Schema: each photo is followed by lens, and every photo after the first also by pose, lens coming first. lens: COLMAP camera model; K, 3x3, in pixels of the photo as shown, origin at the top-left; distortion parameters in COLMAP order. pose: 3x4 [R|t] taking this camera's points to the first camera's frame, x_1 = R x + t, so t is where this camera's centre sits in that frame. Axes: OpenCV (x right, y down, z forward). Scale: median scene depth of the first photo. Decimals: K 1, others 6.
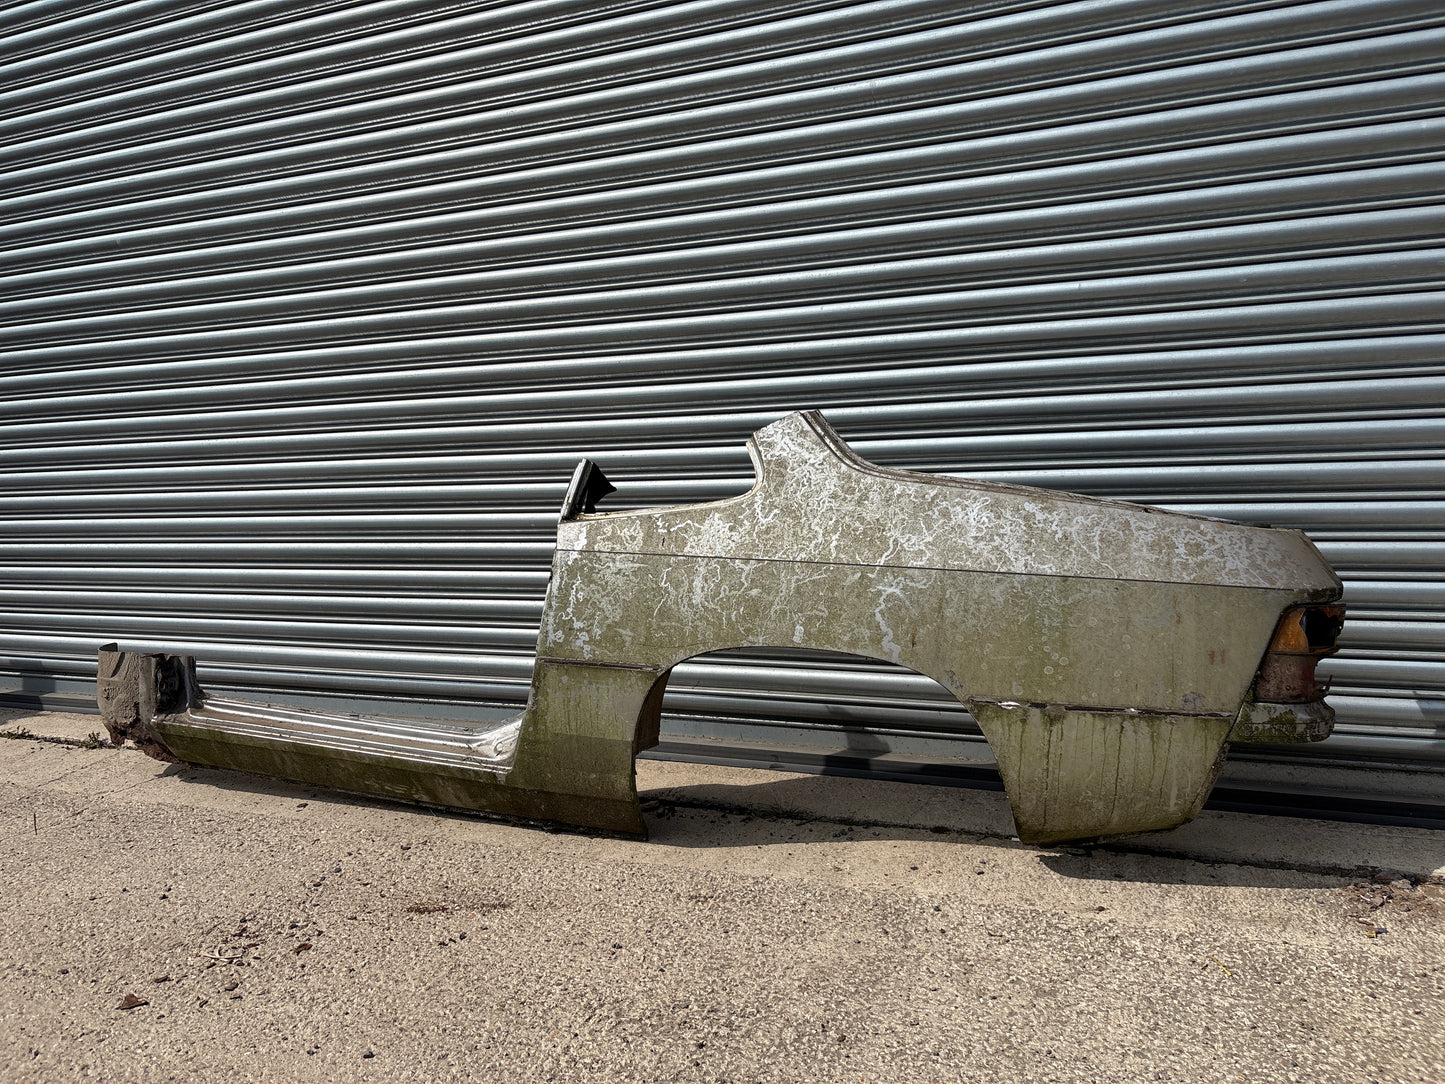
lens RADIAL K [[1112.2, 0, 696.3], [0, 1112.2, 509.9], [0, 0, 1]] dist [0.002838, 0.002357]
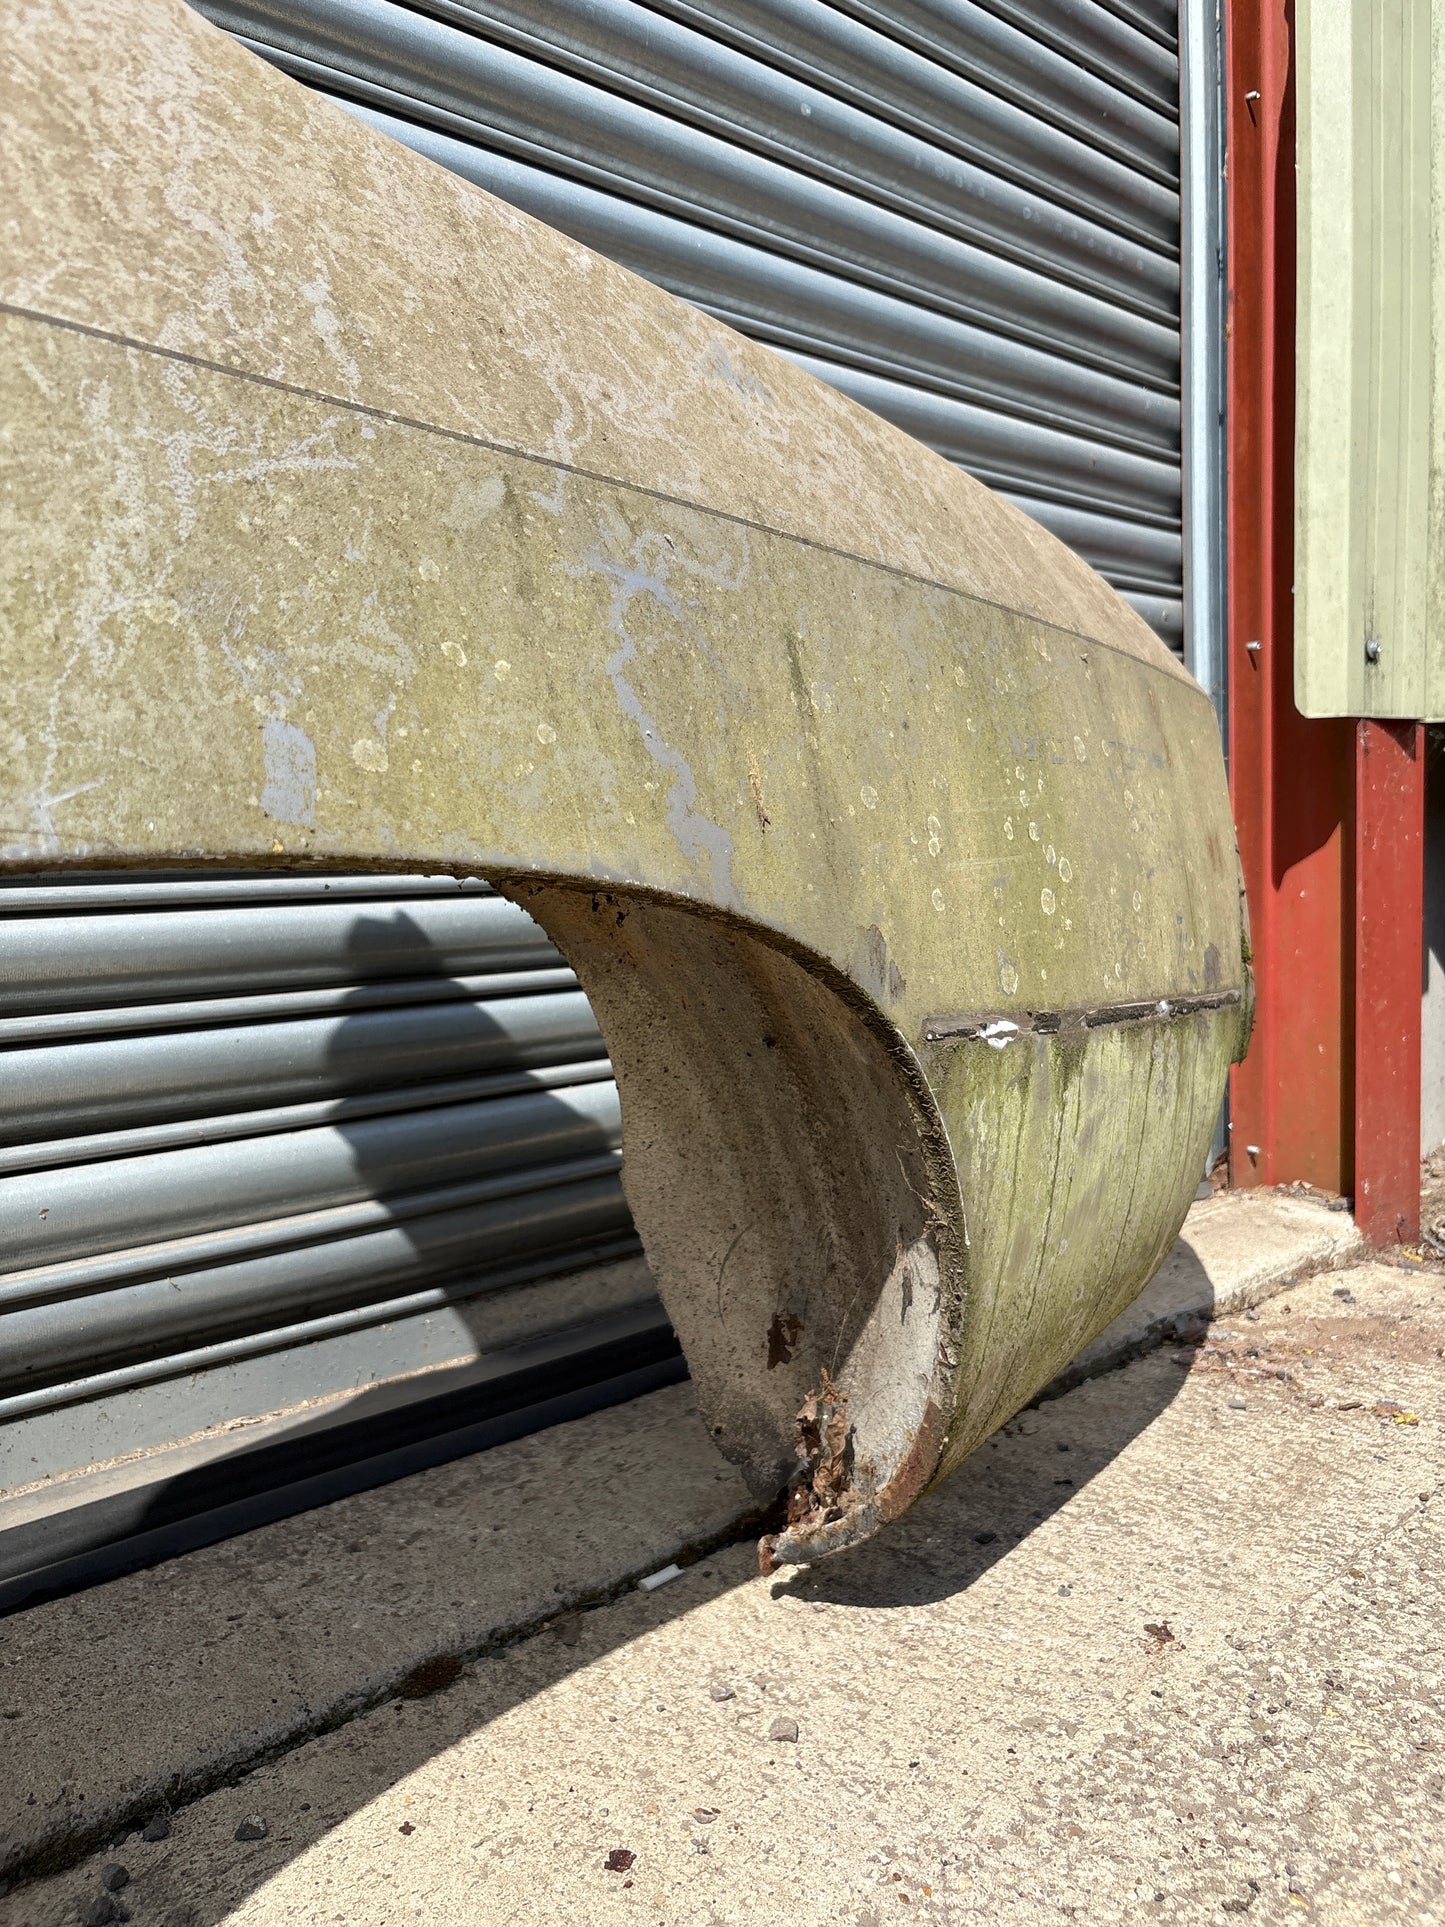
lens RADIAL K [[1483.1, 0, 728.5], [0, 1483.1, 953.4], [0, 0, 1]] dist [0.002838, 0.002357]
pose [[0.399539, -0.011609, 0.916643, -0.077746], [0.102311, 0.994238, -0.032002, 0.151166], [-0.910989, 0.106569, 0.398424, 0.859745]]
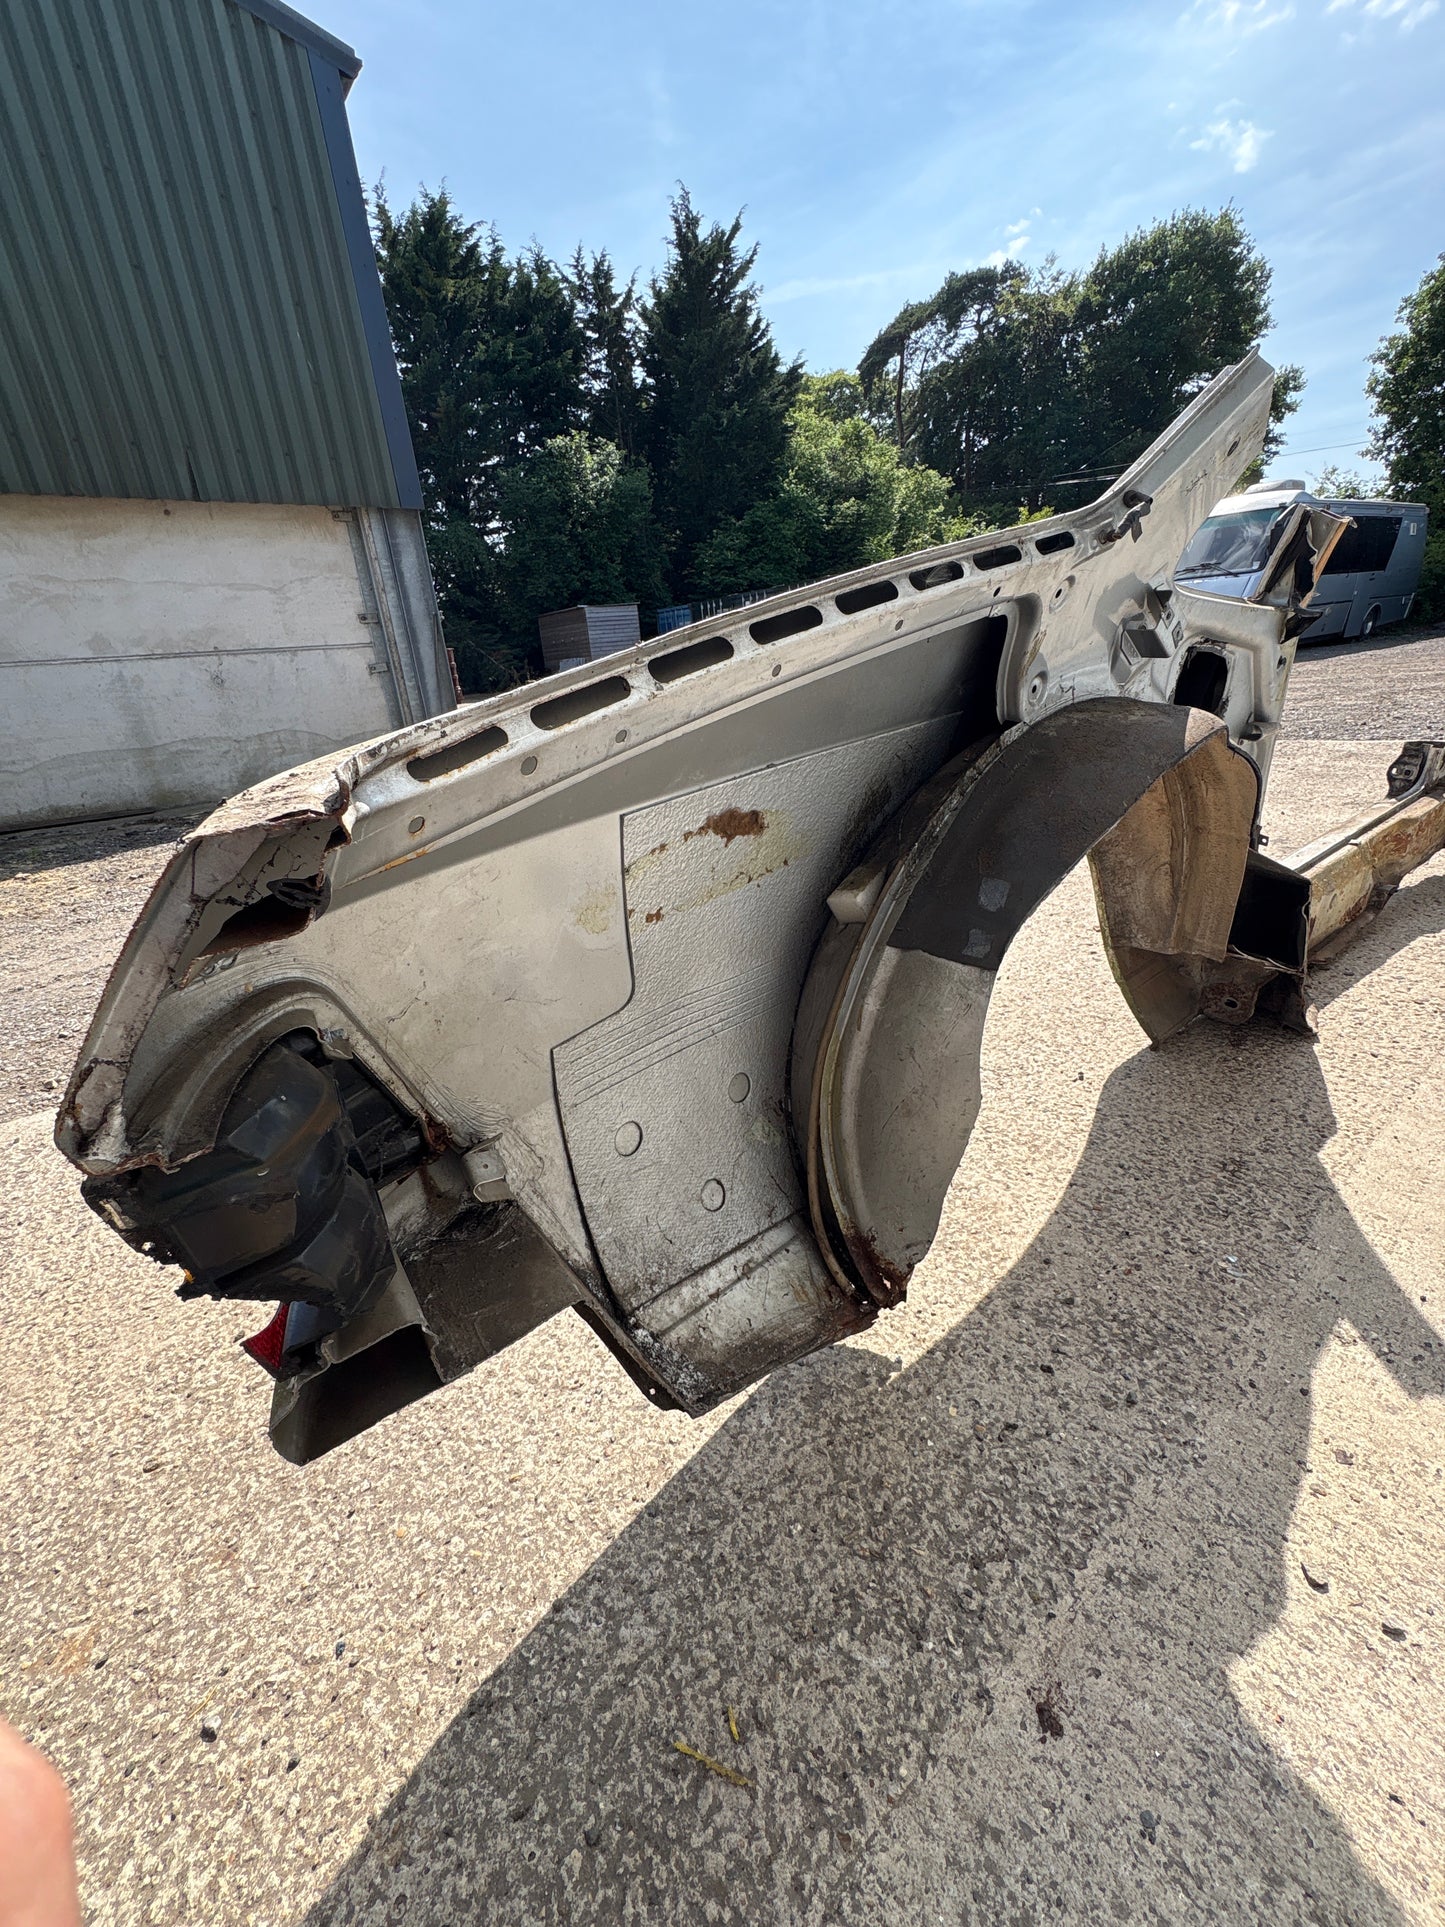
lens RADIAL K [[769.8, 0, 725.3], [0, 769.8, 961.4], [0, 0, 1]] dist [-0.001241, -0.000600]
pose [[-0.469203, 0.416806, -0.778538, 0.477883], [0.014407, 0.885102, 0.465174, 0.003969], [0.882973, 0.207045, -0.421298, 0.895506]]
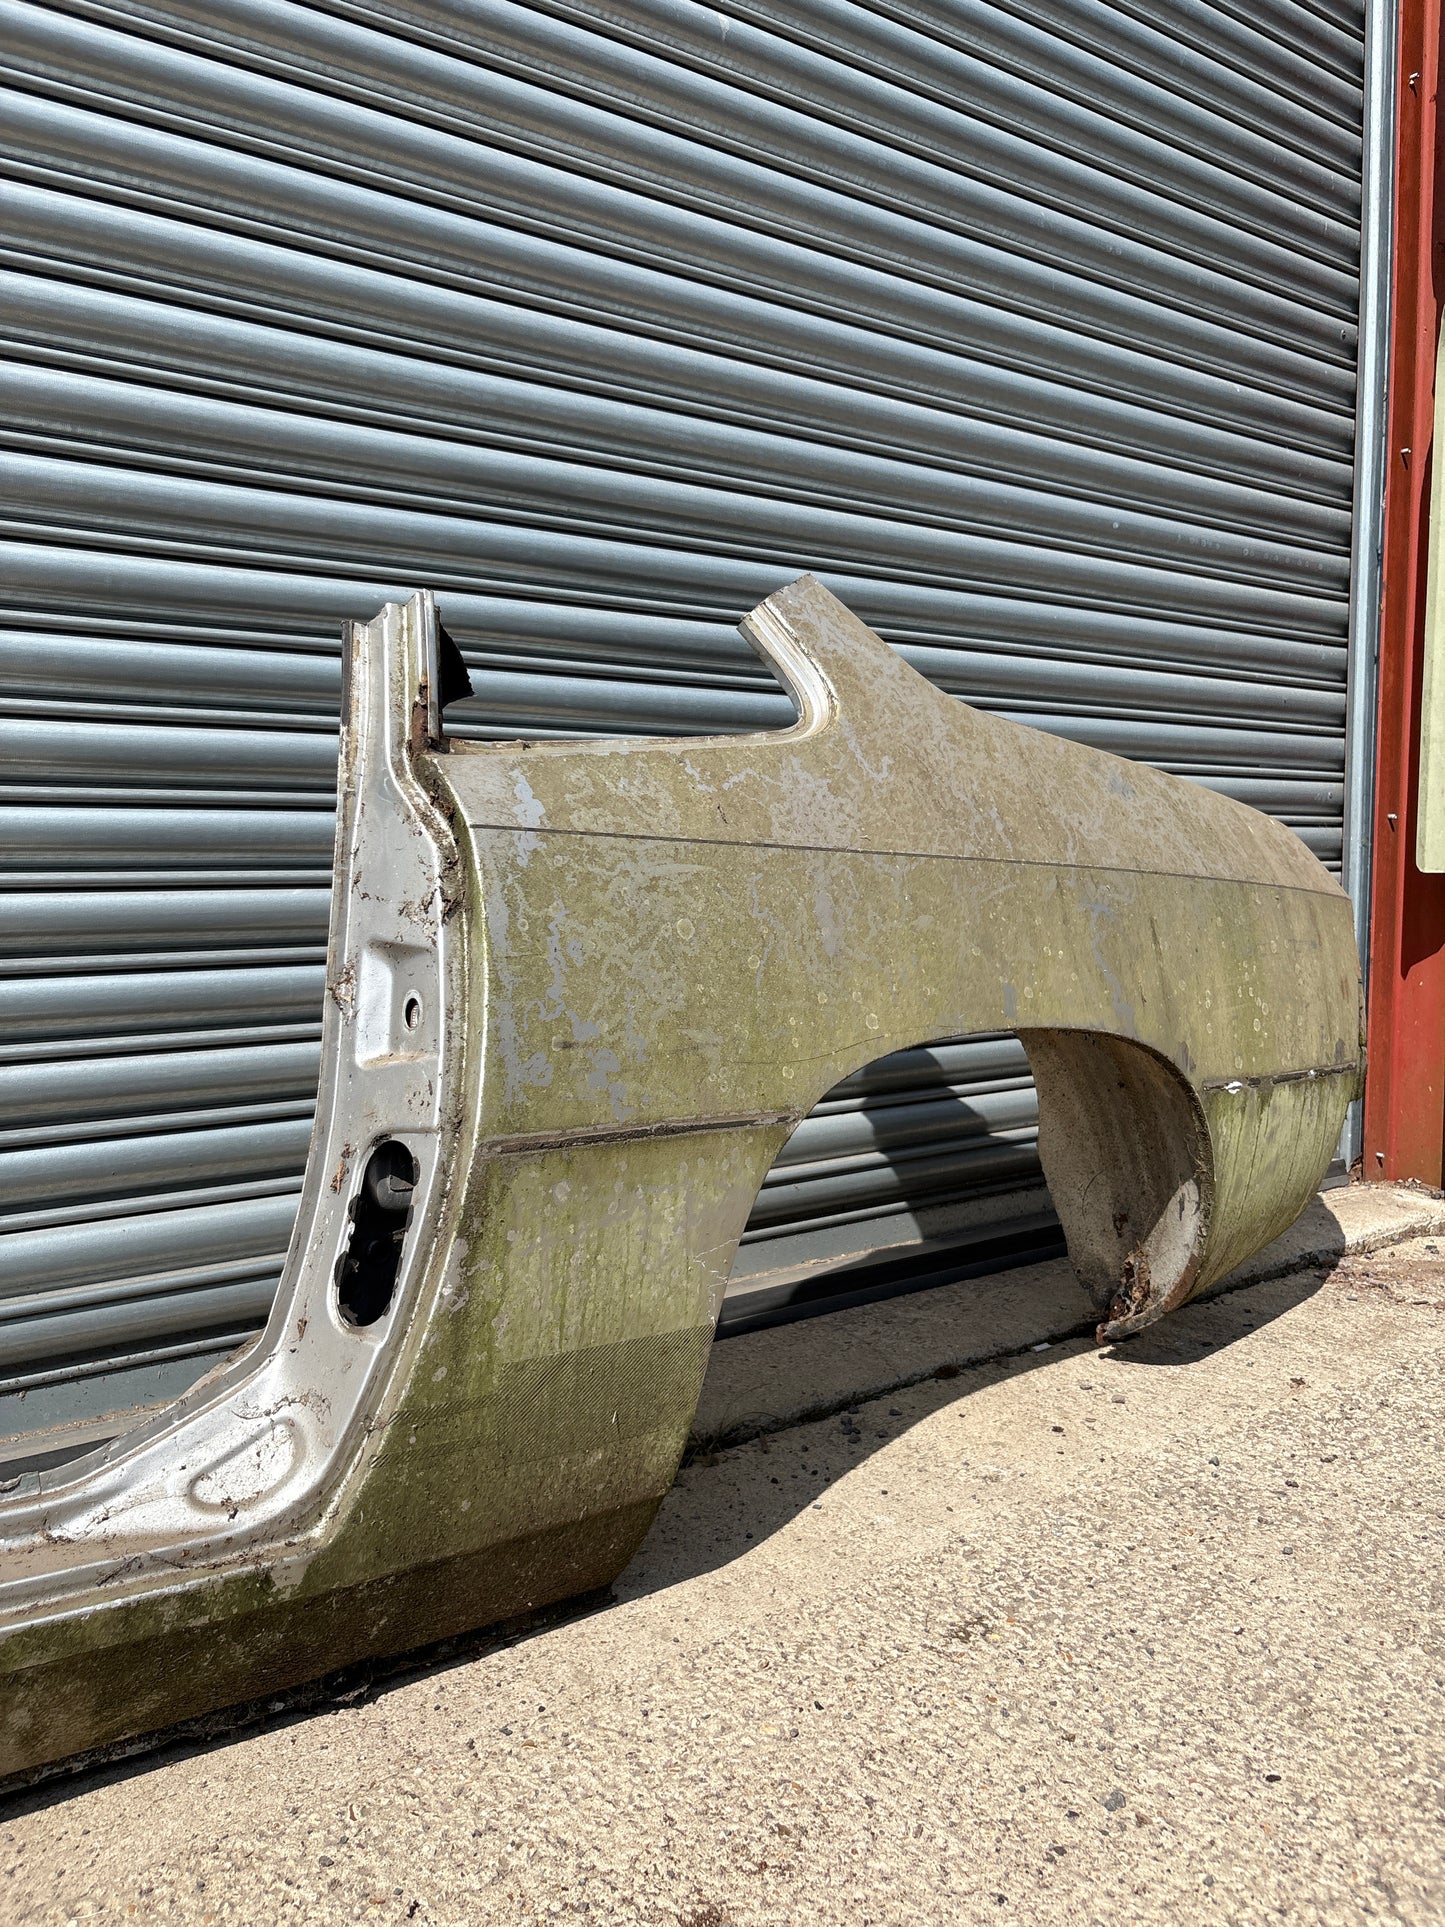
lens RADIAL K [[1483.1, 0, 725.8], [0, 1483.1, 947.4], [0, 0, 1]] dist [0.002838, 0.002357]
pose [[0.496703, 0.002159, 0.867918, -0.535445], [0.063747, 0.997205, -0.038963, 0.105925], [-0.865576, 0.074680, 0.495177, 0.782939]]
